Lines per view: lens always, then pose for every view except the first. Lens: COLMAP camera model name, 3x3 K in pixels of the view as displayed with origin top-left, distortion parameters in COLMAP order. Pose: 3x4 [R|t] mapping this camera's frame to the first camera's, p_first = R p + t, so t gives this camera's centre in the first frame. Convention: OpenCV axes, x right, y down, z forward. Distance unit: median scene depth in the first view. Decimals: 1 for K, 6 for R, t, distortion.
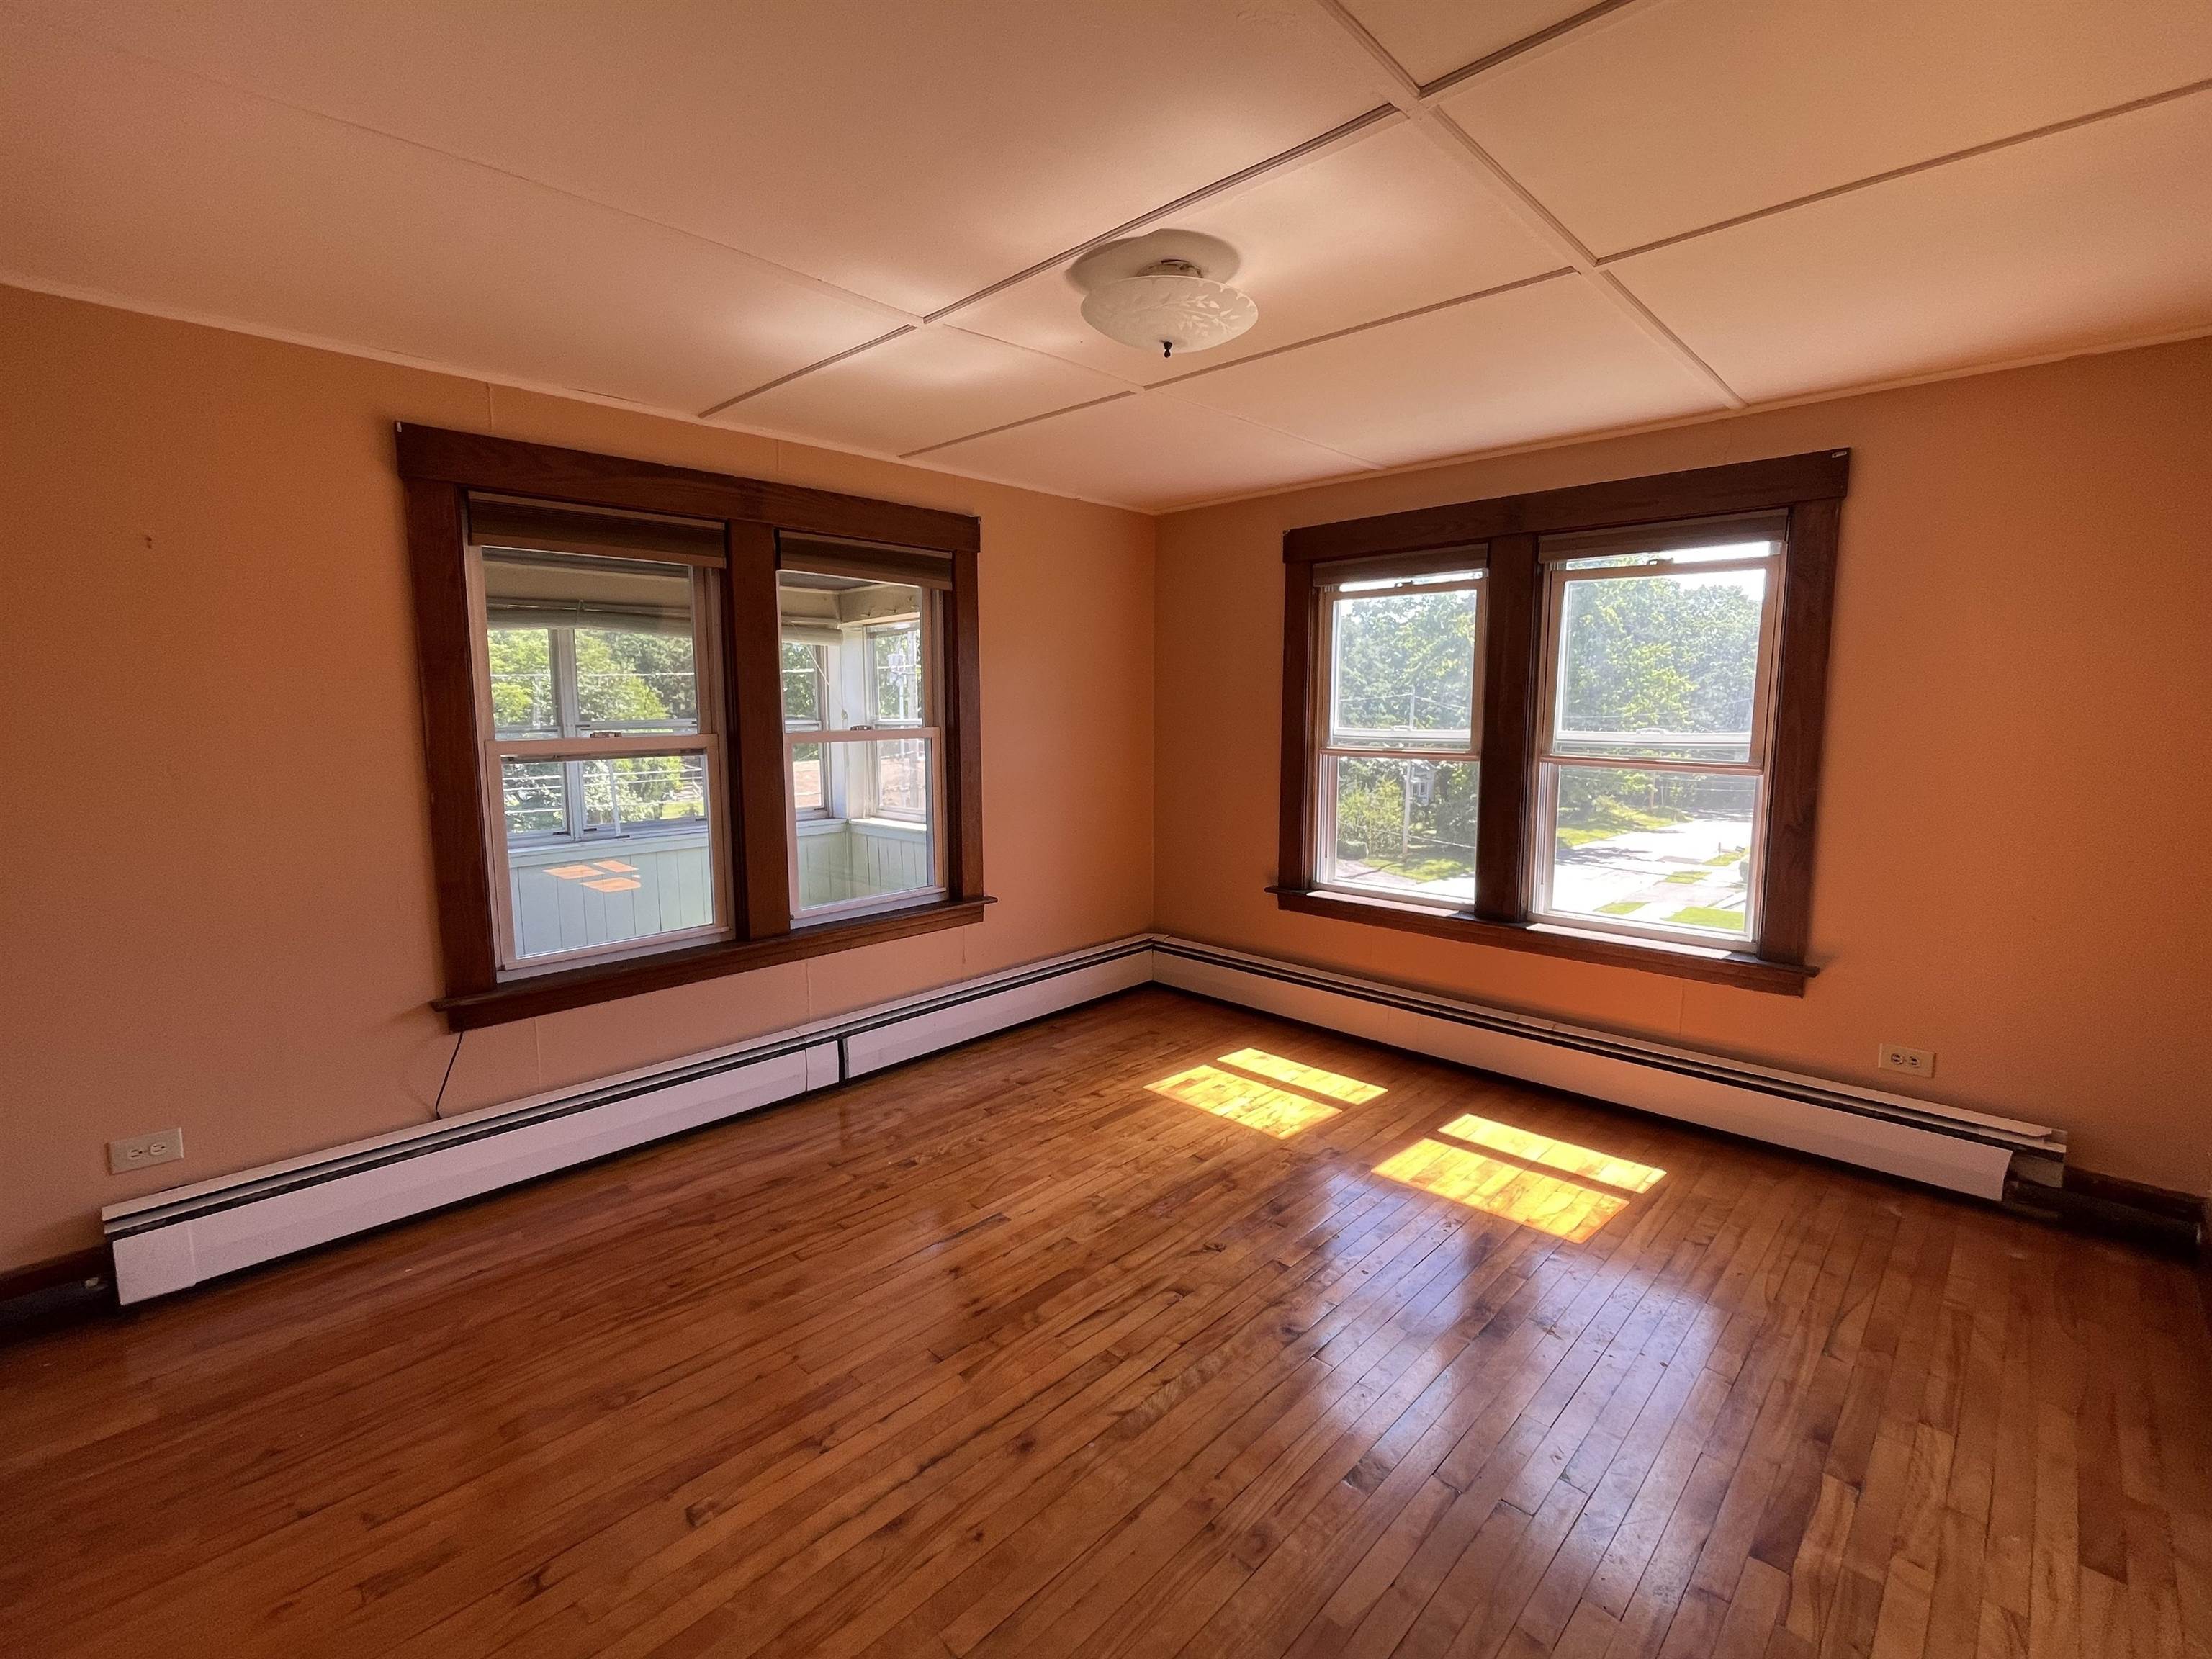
lens RADIAL K [[970.1, 0, 1095.5], [0, 970.1, 828.5], [0, 0, 1]] dist [0.001365, -0.000409]
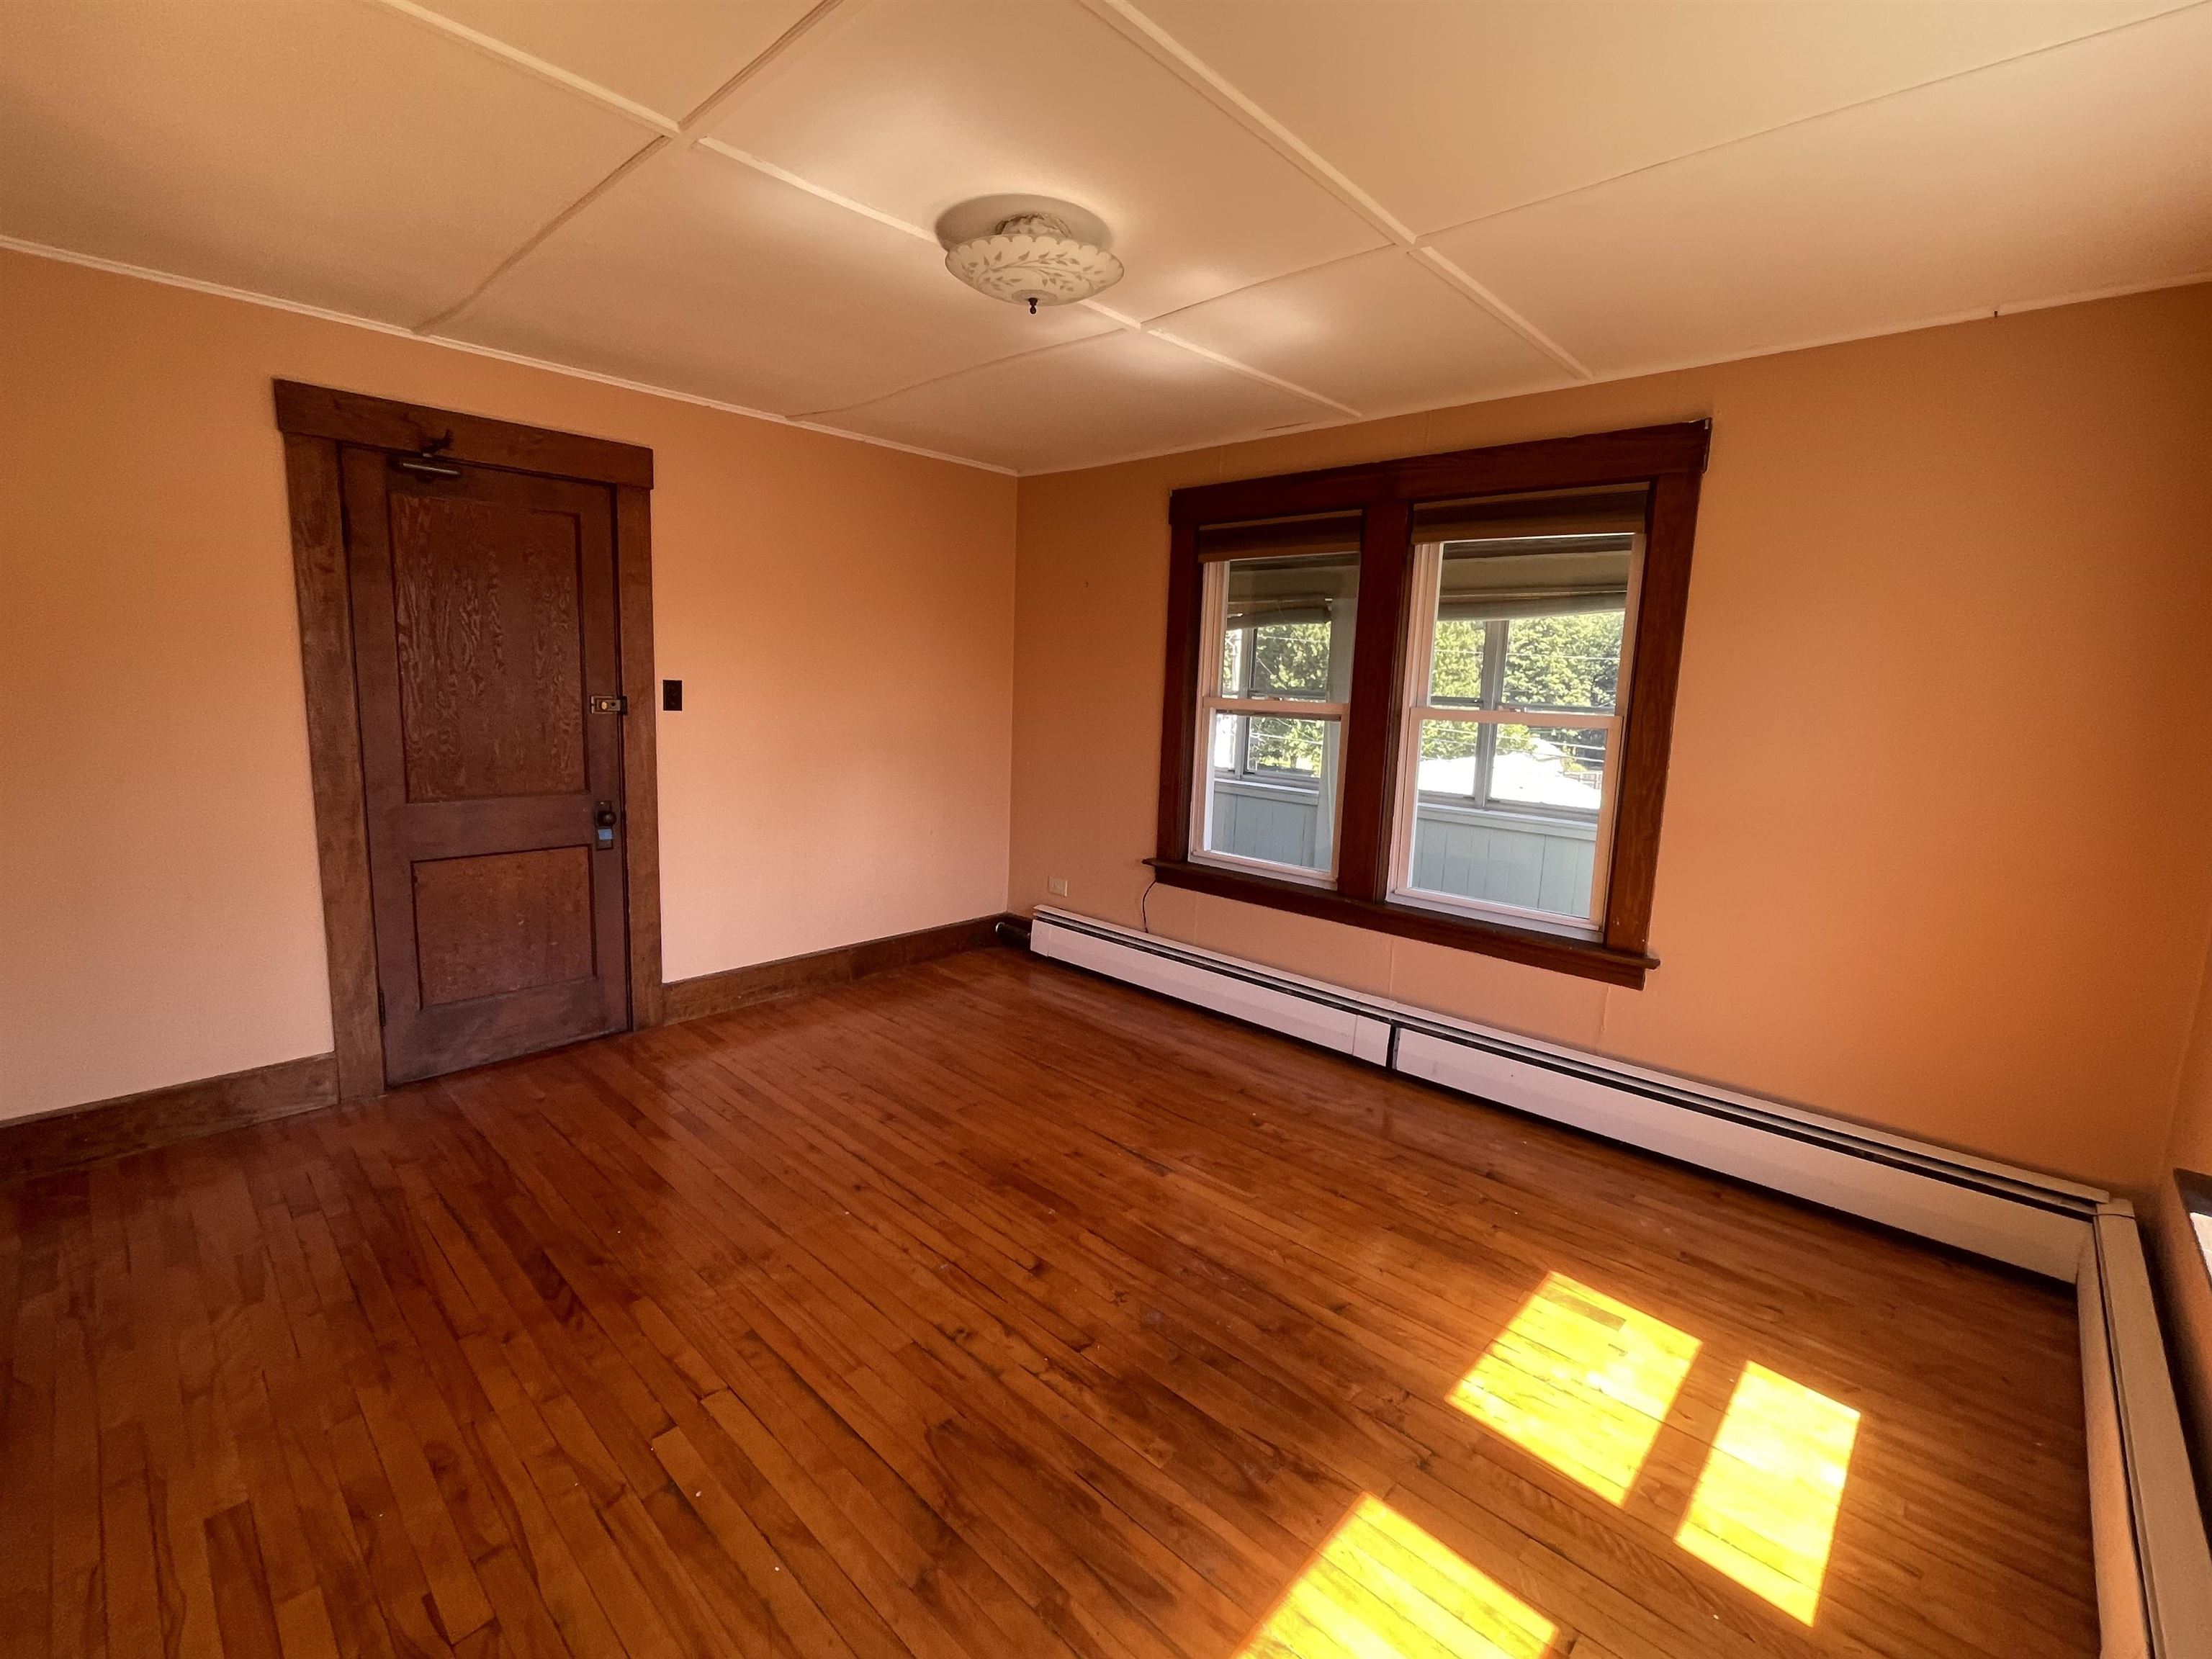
lens RADIAL K [[970.1, 0, 1095.5], [0, 970.1, 828.5], [0, 0, 1]] dist [0.001365, -0.000409]
pose [[0.020260, 0.165437, -0.986012, 0.746334], [-0.164180, 0.973377, 0.159944, -0.092067], [0.986222, 0.158643, 0.046882, 0.717504]]
